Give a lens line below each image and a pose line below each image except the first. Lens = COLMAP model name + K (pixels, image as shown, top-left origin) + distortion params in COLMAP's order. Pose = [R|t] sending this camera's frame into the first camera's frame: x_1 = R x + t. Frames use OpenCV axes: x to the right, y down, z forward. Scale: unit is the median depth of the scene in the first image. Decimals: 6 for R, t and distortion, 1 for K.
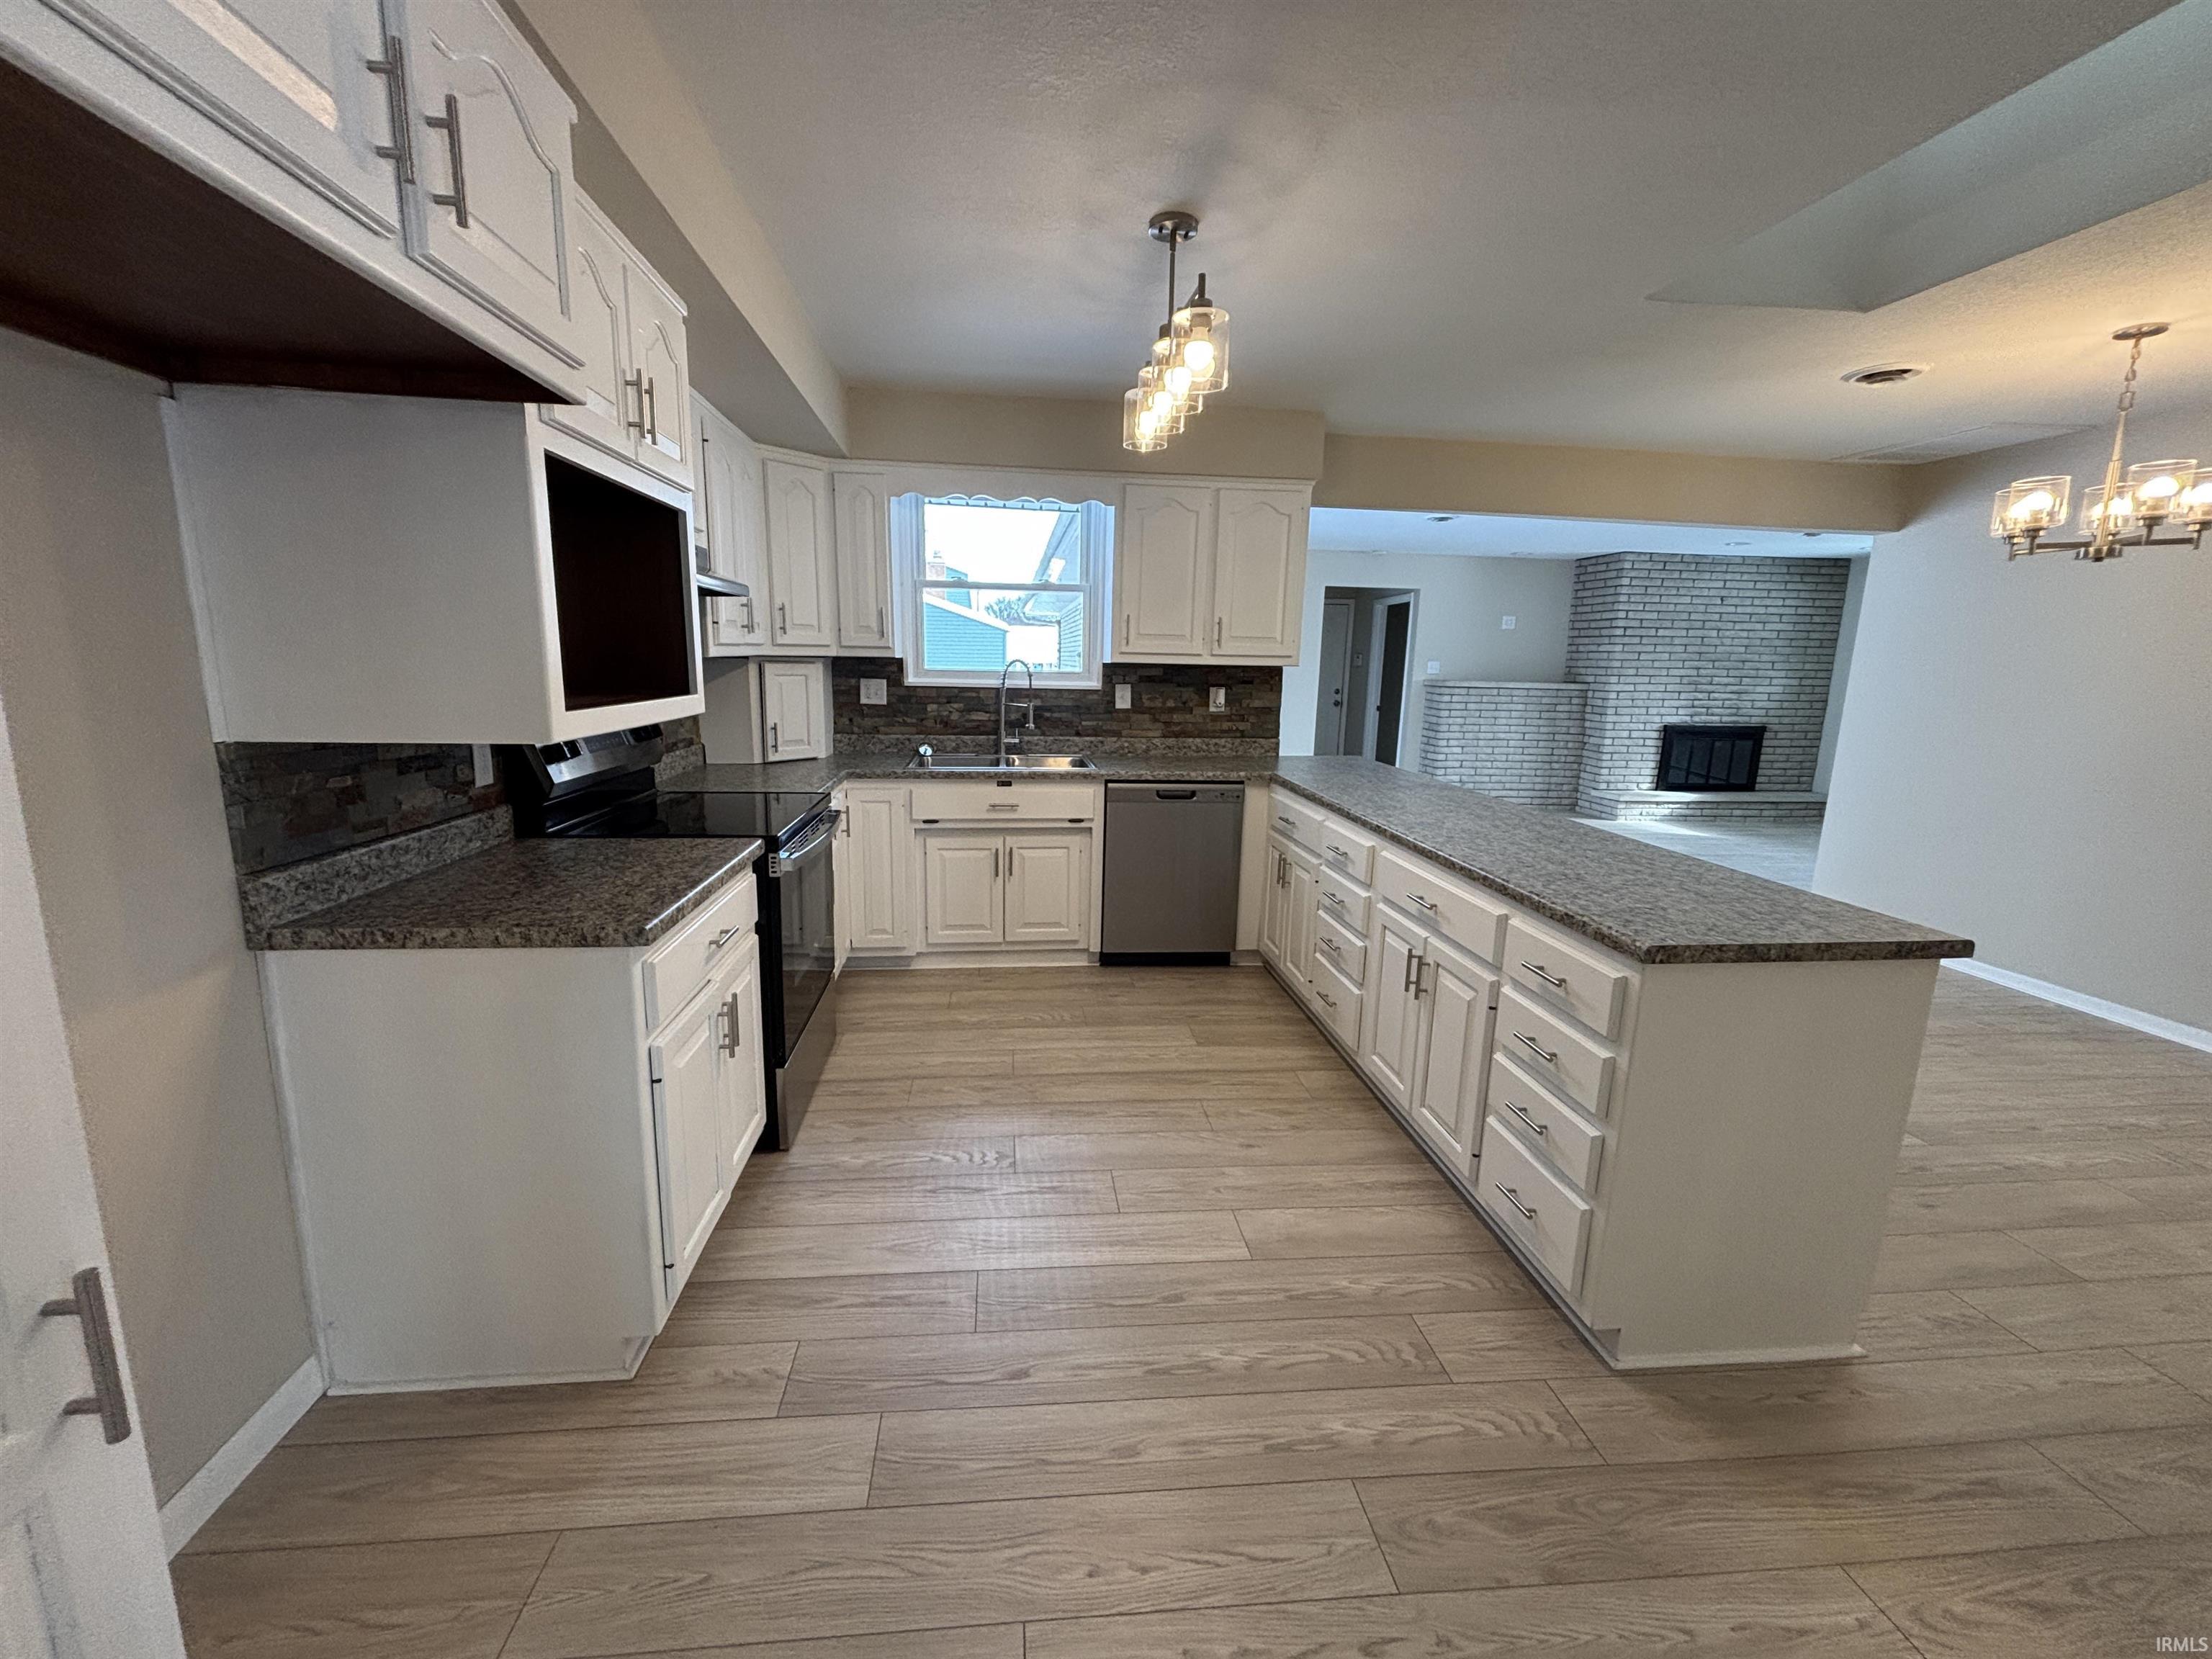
lens RADIAL K [[904.3, 0, 1087.6], [0, 904.3, 818.5], [0, 0, 1]] dist [0.009919, -0.000812]
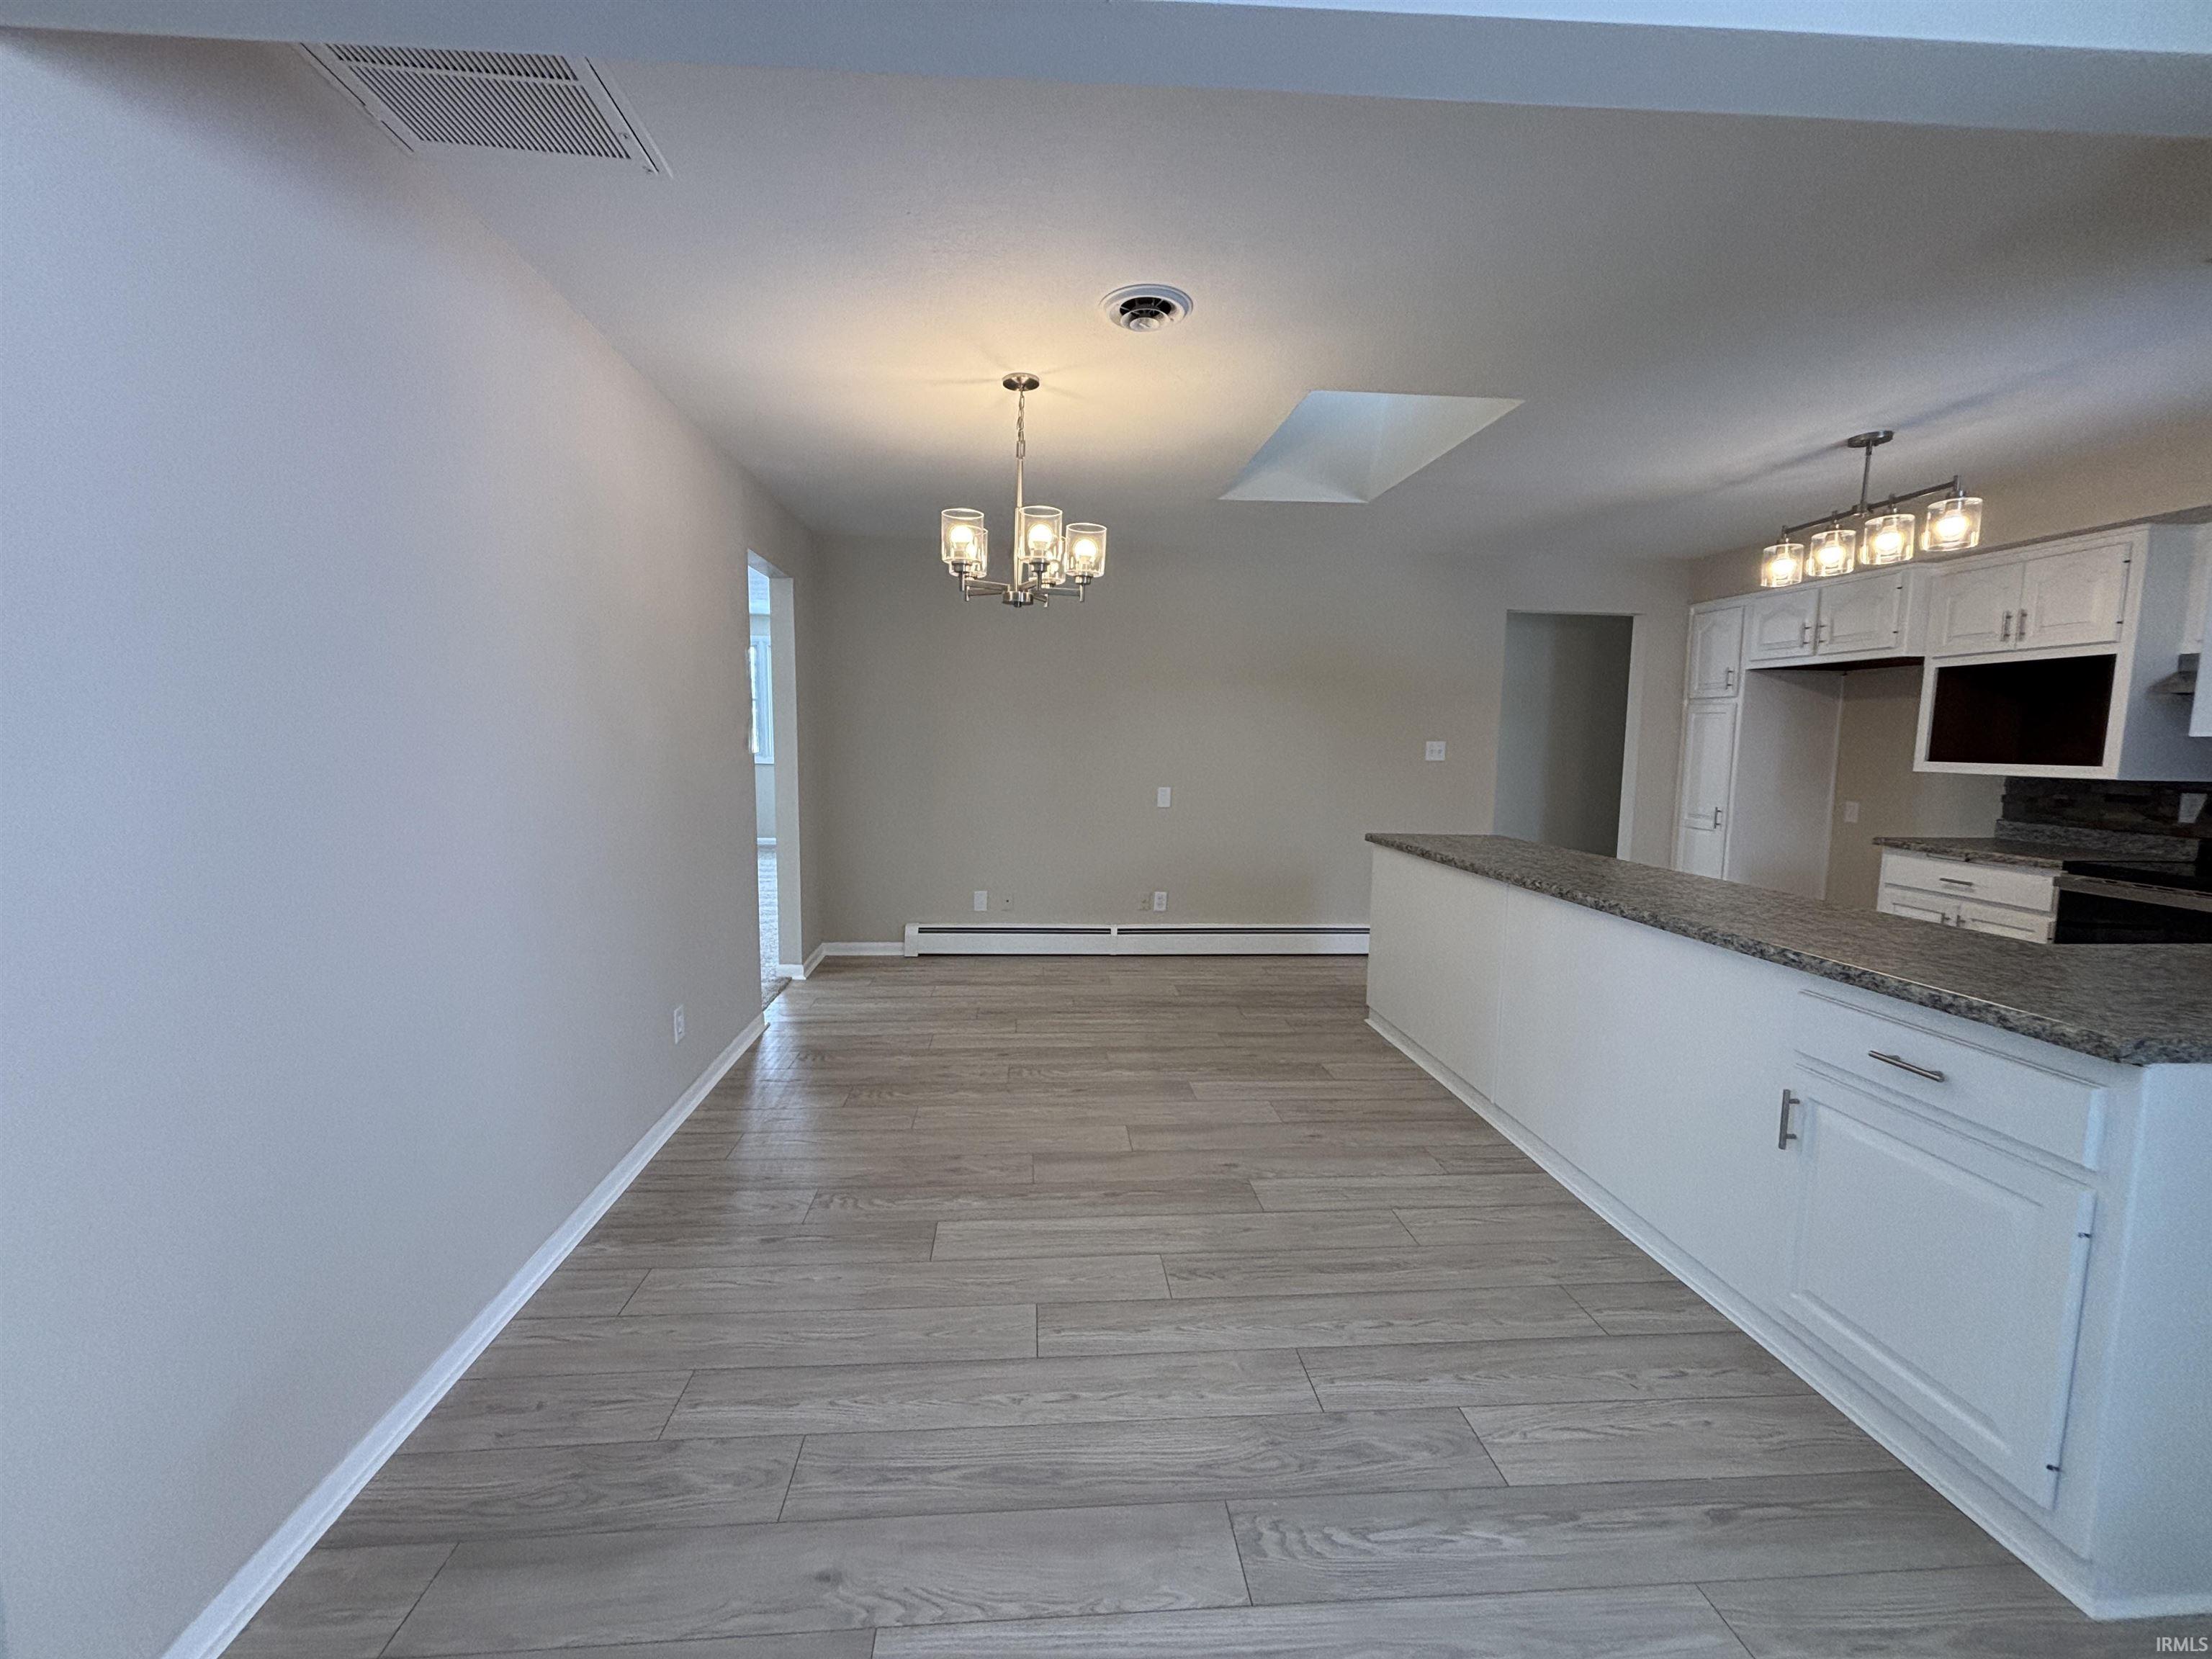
lens RADIAL K [[904.3, 0, 1111.2], [0, 904.3, 840.9], [0, 0, 1]] dist [0.009919, -0.000812]
pose [[-0.999059, -0.043382, 0.000223, 0.779323], [-0.041494, 0.957043, 0.286963, -0.241399], [-0.012662, 0.286683, -0.957942, 1.579266]]
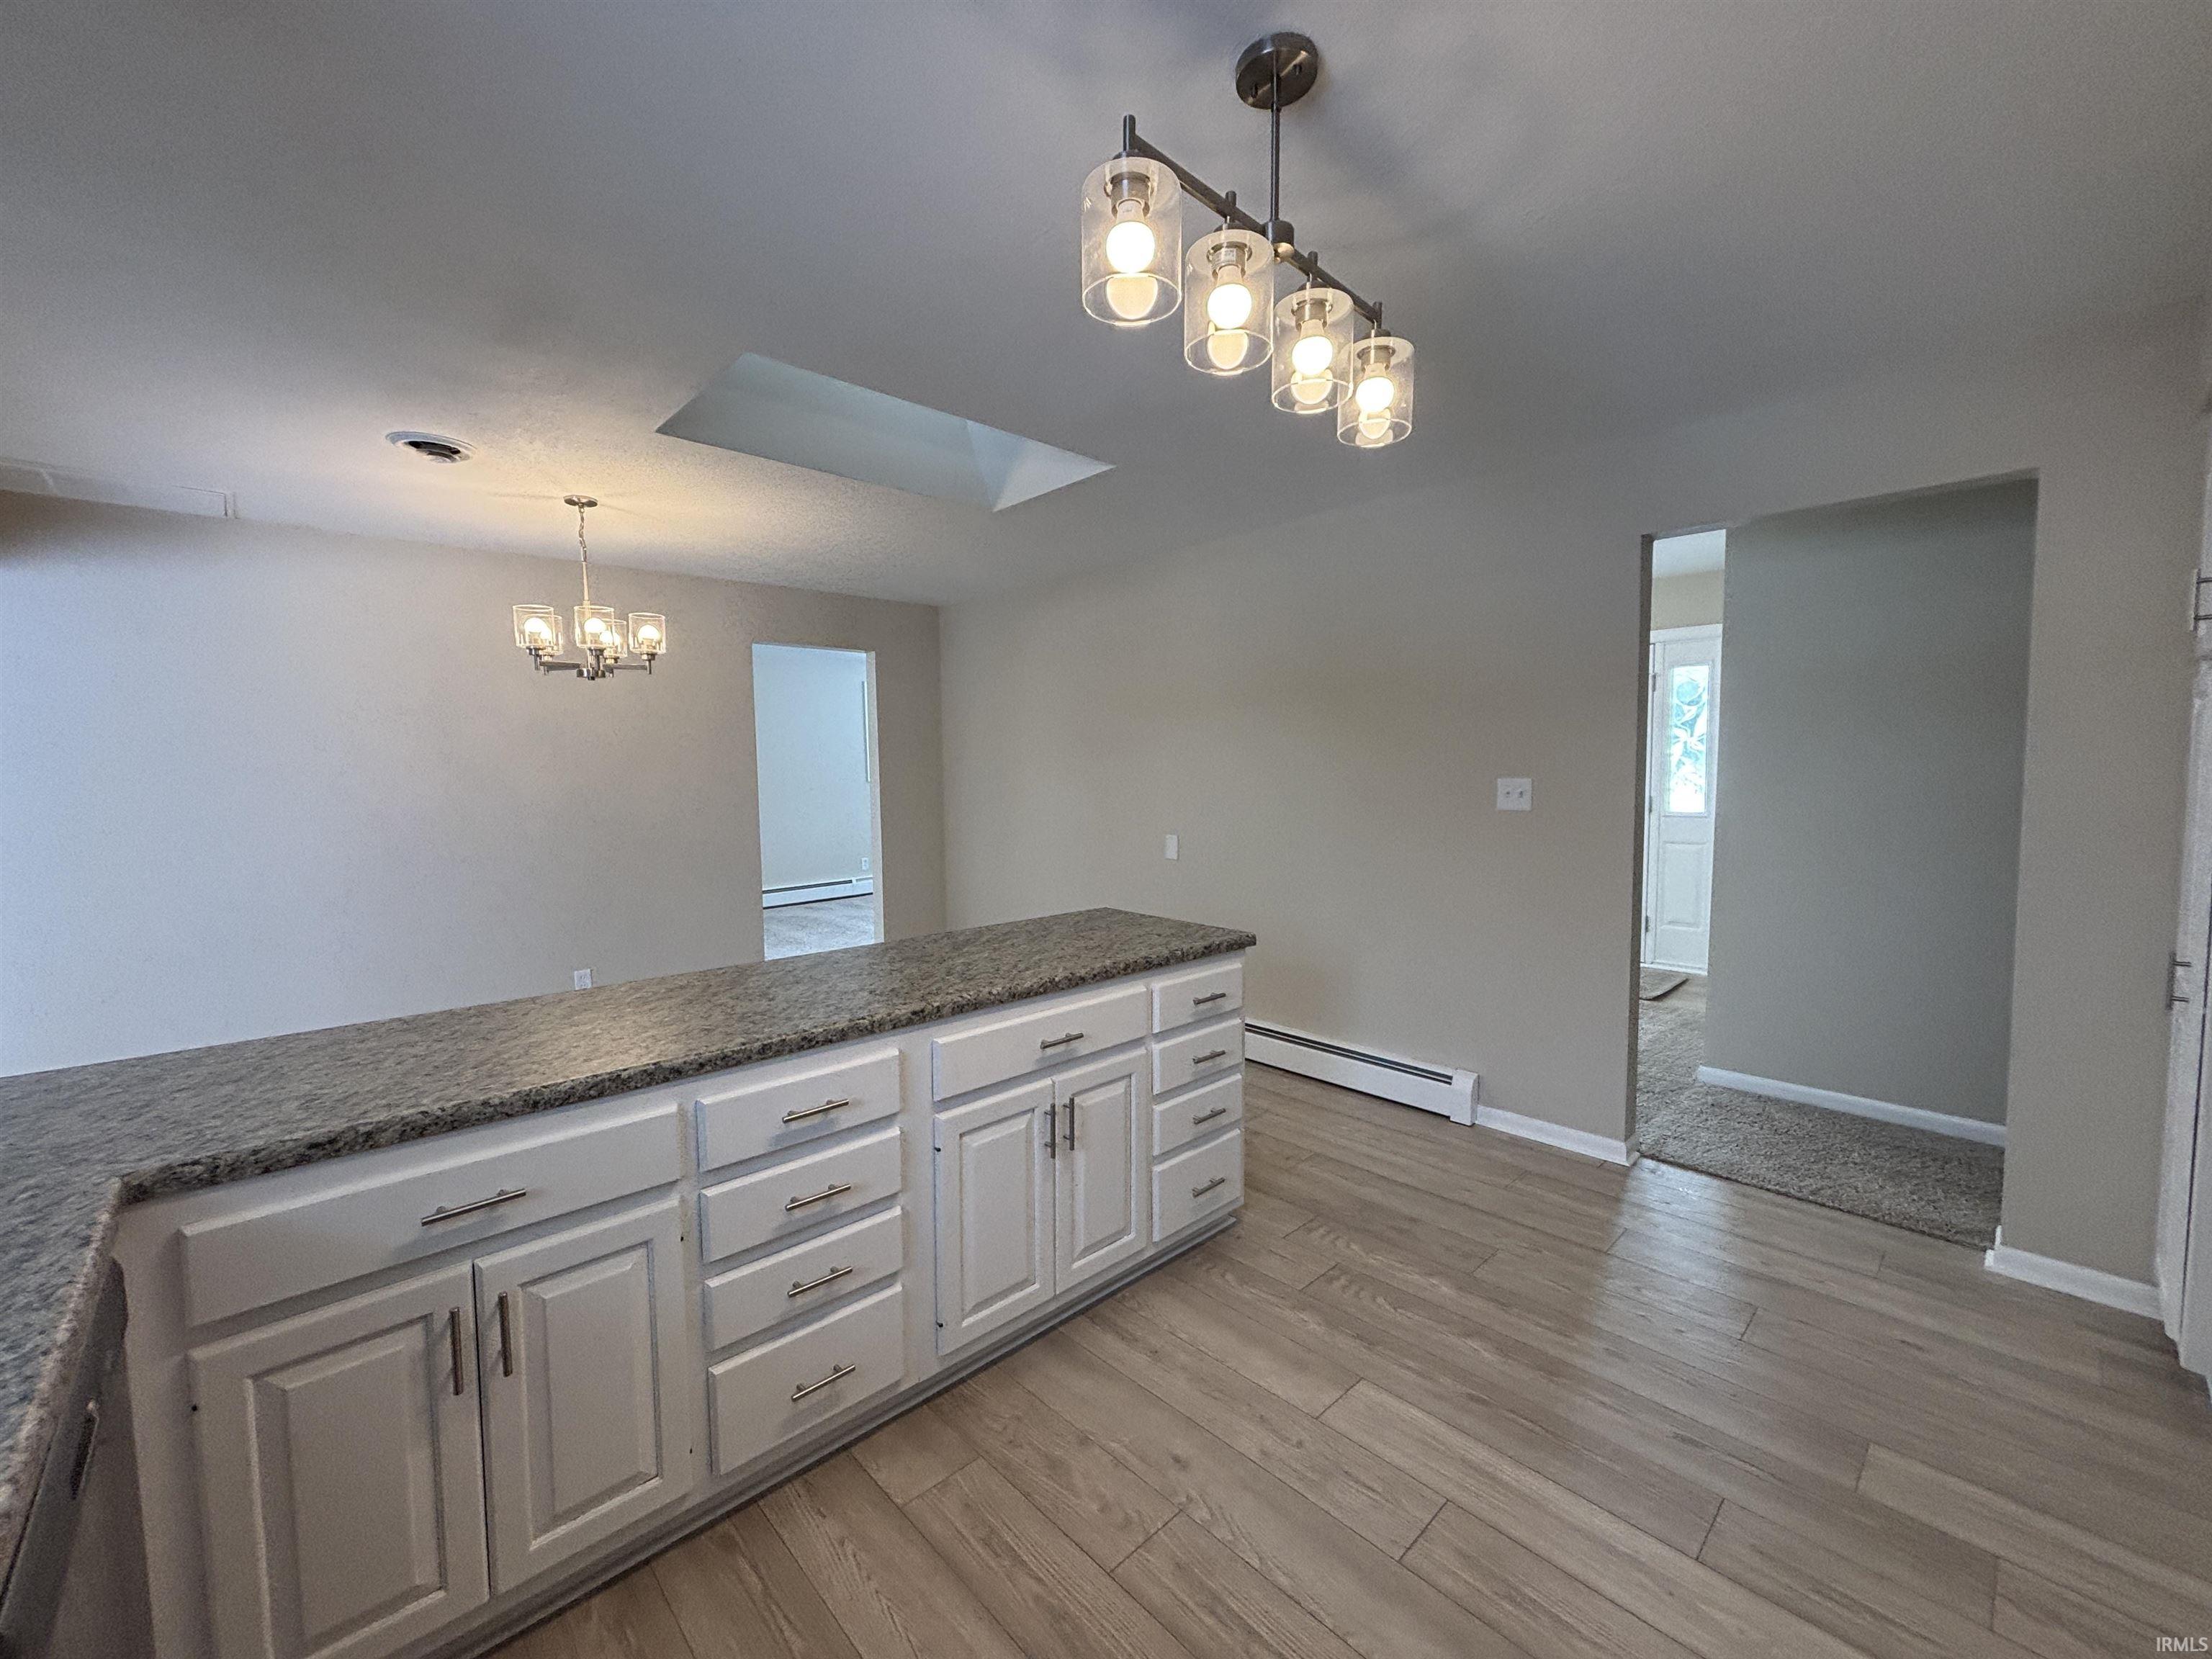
lens RADIAL K [[904.3, 0, 1087.7], [0, 904.3, 844.6], [0, 0, 1]] dist [0.009919, -0.000812]
pose [[-0.608305, -0.081917, 0.789465, -0.206290], [0.143122, 0.967034, 0.210622, -0.177724], [-0.780693, 0.241112, -0.576527, 0.952318]]
